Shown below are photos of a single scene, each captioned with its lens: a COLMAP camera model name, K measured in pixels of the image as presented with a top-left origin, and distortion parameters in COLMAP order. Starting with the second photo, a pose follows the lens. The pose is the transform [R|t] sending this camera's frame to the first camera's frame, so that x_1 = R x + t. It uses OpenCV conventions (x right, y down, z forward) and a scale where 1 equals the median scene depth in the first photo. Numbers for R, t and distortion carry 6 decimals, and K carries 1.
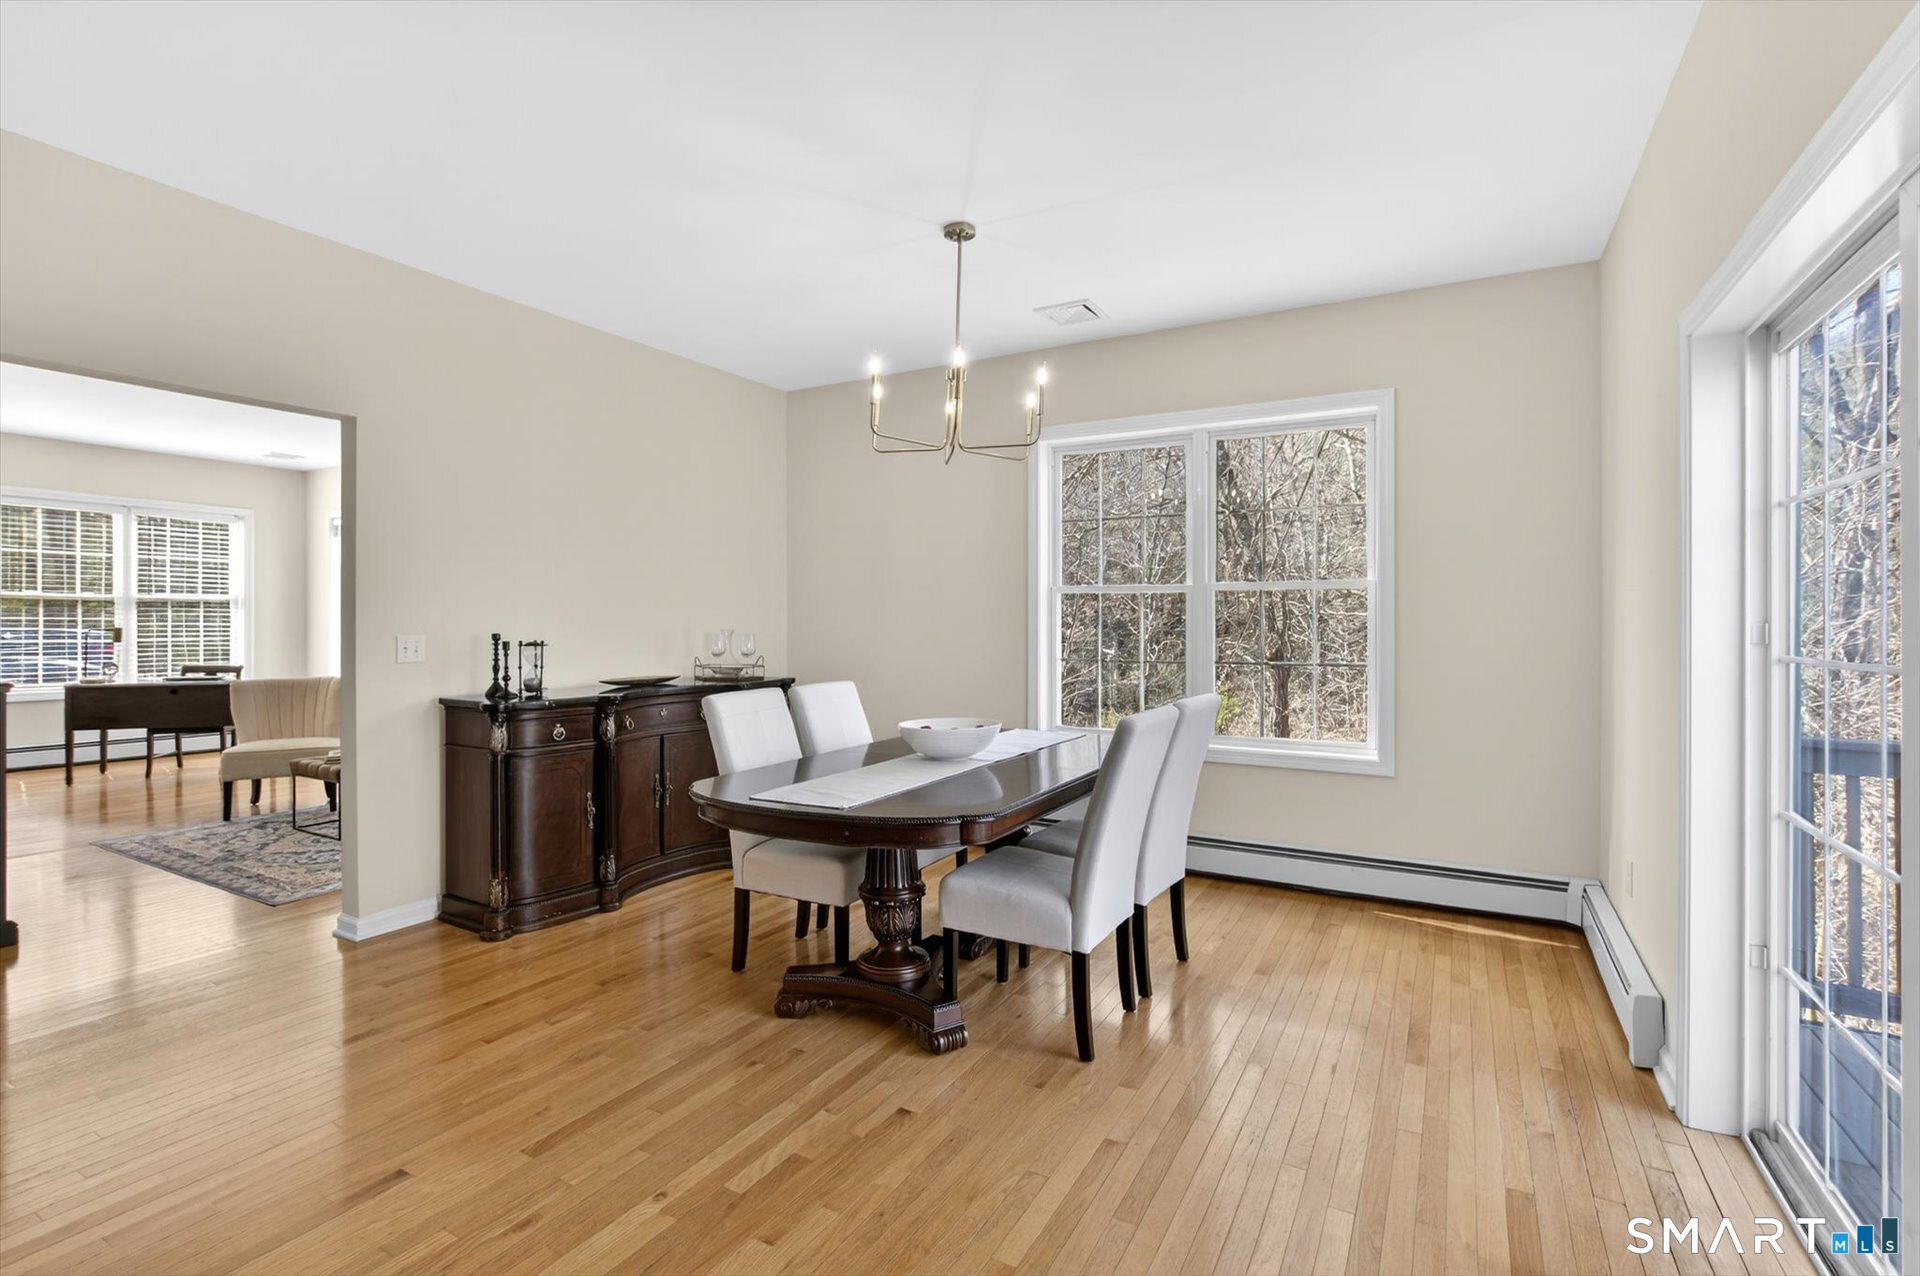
lens RADIAL K [[885.4, 0, 957.1], [0, 885.4, 624.3], [0, 0, 1]] dist [-0.018509, 0.002190]
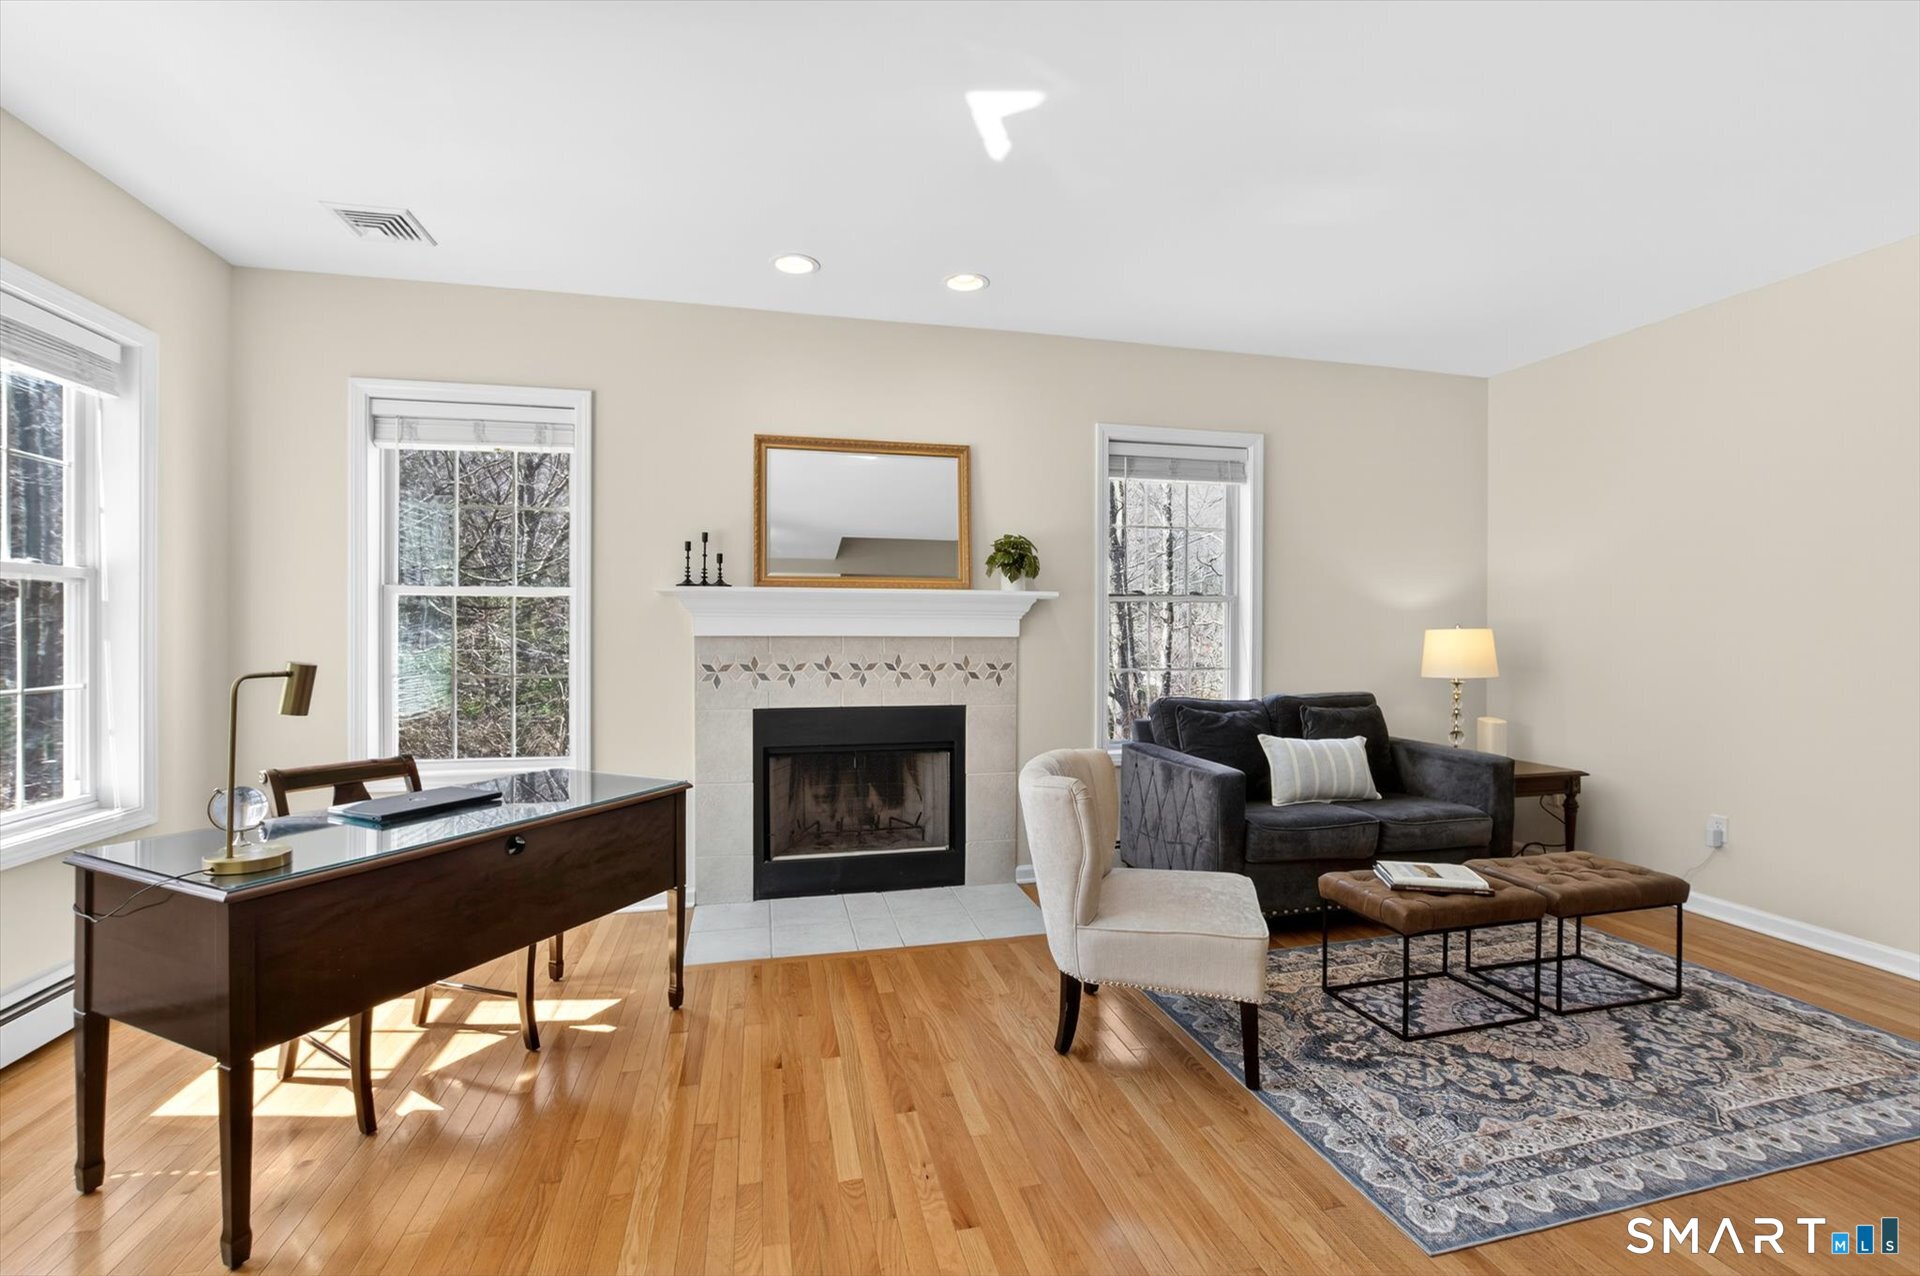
lens RADIAL K [[850.2, 0, 968.2], [0, 850.2, 634.5], [0, 0, 1]] dist [-0.025714, 0.006519]
pose [[0.718711, -0.016033, 0.695124, -1.762243], [0.004452, 0.999820, 0.018459, -0.026099], [-0.695295, -0.010172, 0.718653, 1.130752]]
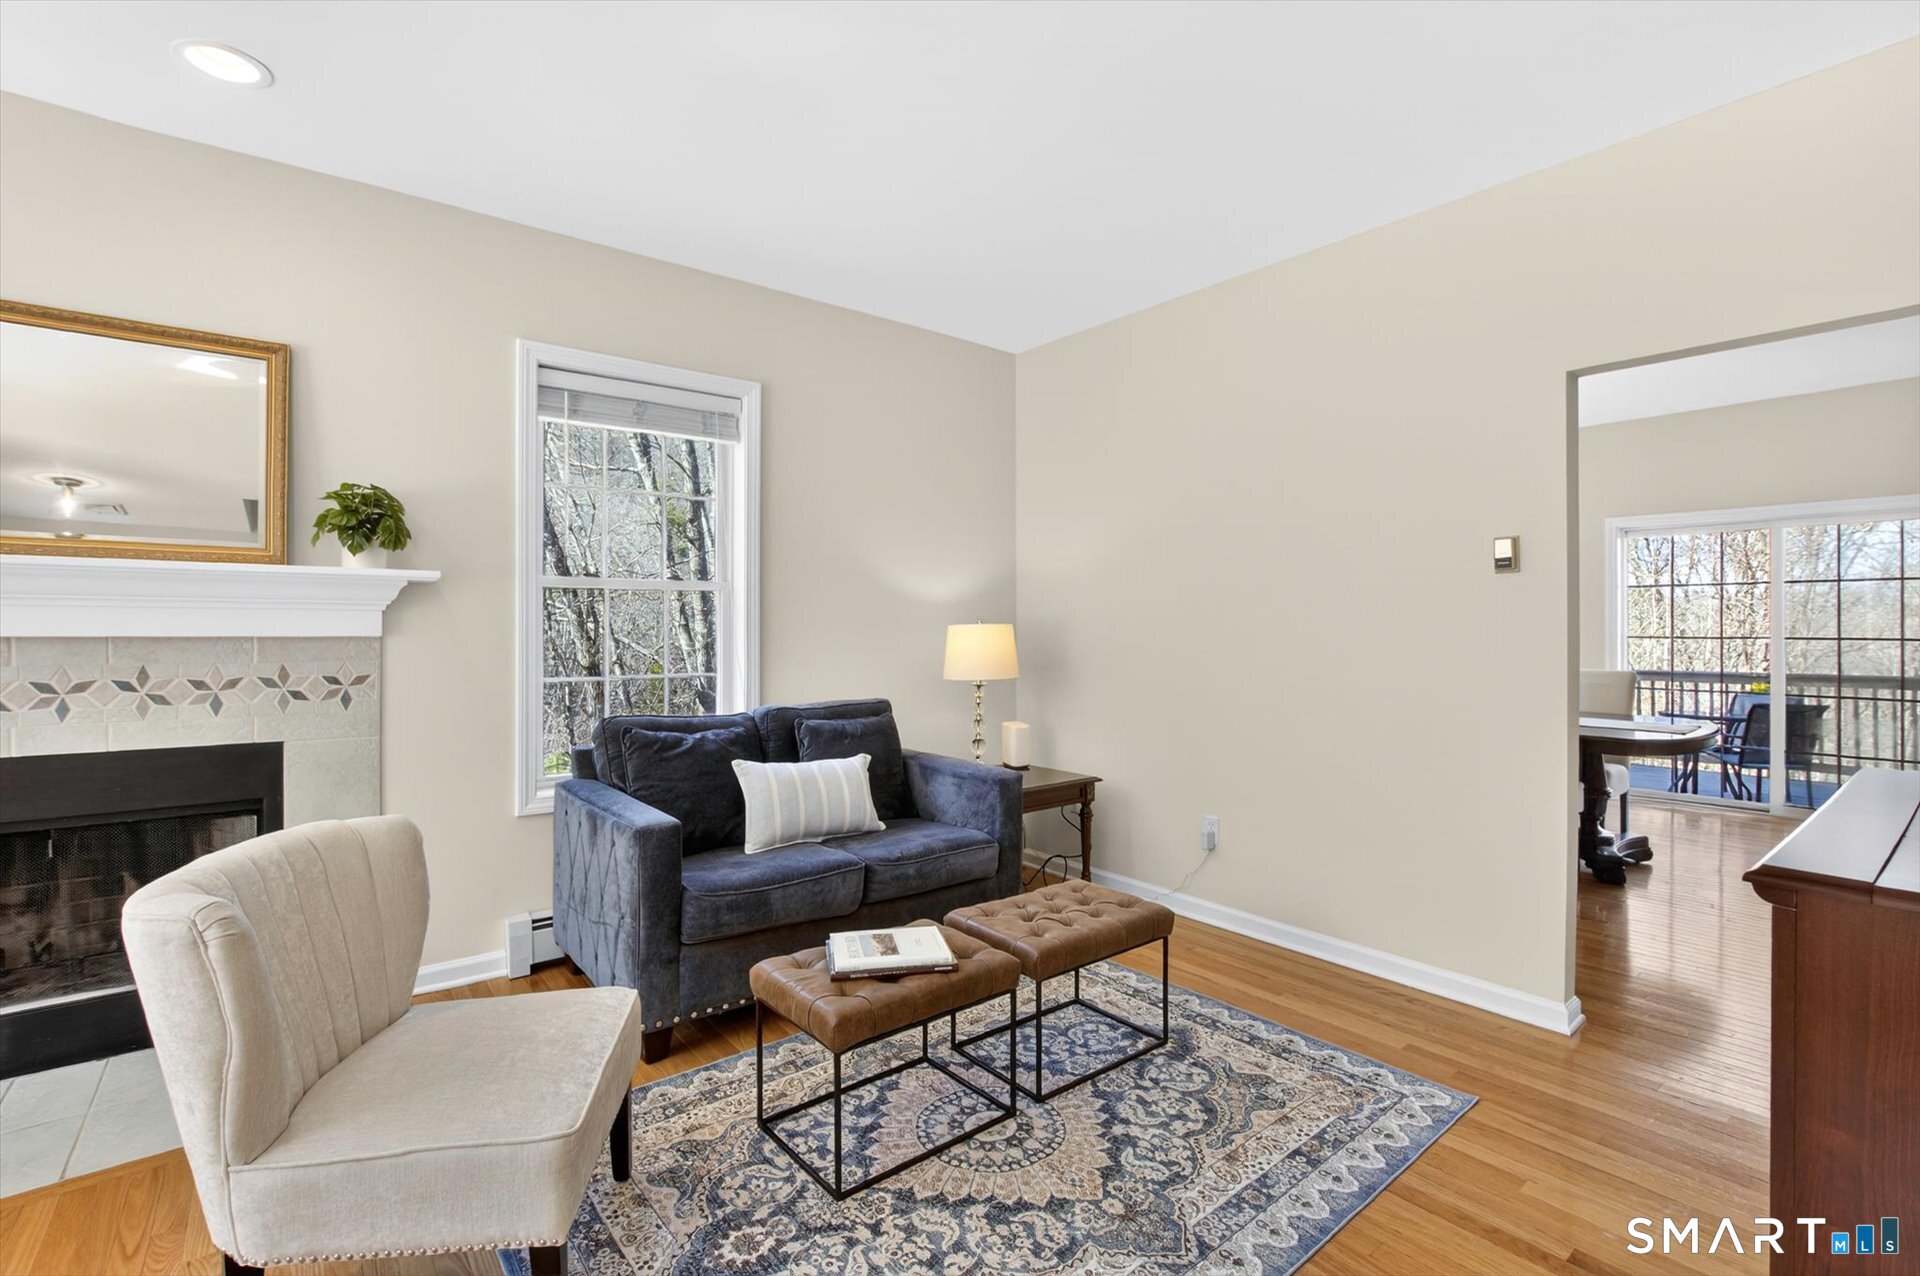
lens RADIAL K [[850.2, 0, 974.4], [0, 850.2, 636.5], [0, 0, 1]] dist [-0.025714, 0.006519]
pose [[0.363028, -0.020318, 0.931557, -1.457199], [0.000978, 0.999770, 0.021424, -0.018208], [-0.931778, -0.006866, 0.362965, 1.123384]]
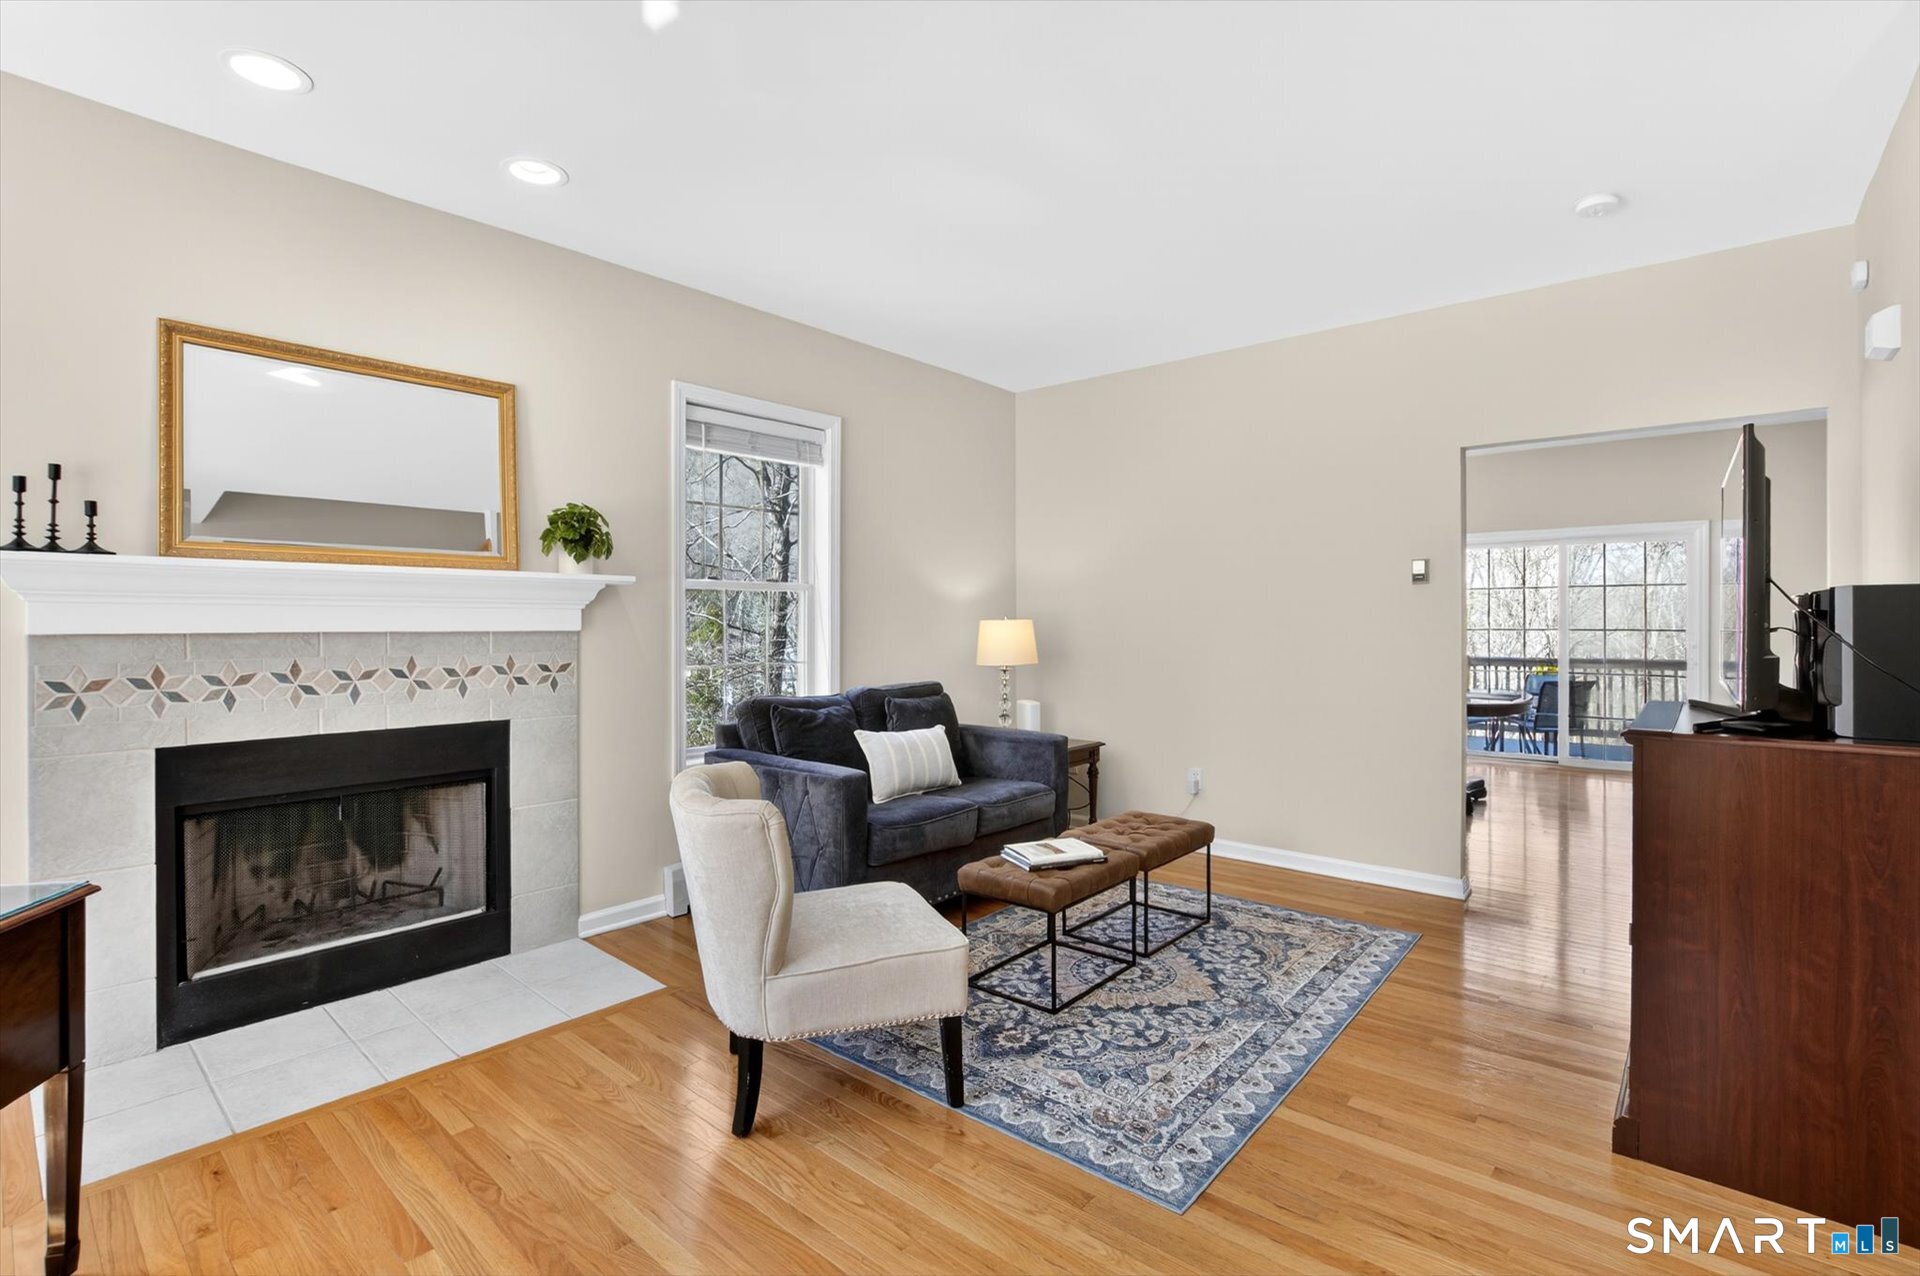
lens RADIAL K [[885.4, 0, 970.8], [0, 885.4, 621.4], [0, 0, 1]] dist [-0.018509, 0.002190]
pose [[0.180095, -0.013702, 0.983554, -1.782180], [-0.000291, 0.999902, 0.013982, -0.025506], [-0.983649, -0.002804, 0.180073, 1.305992]]
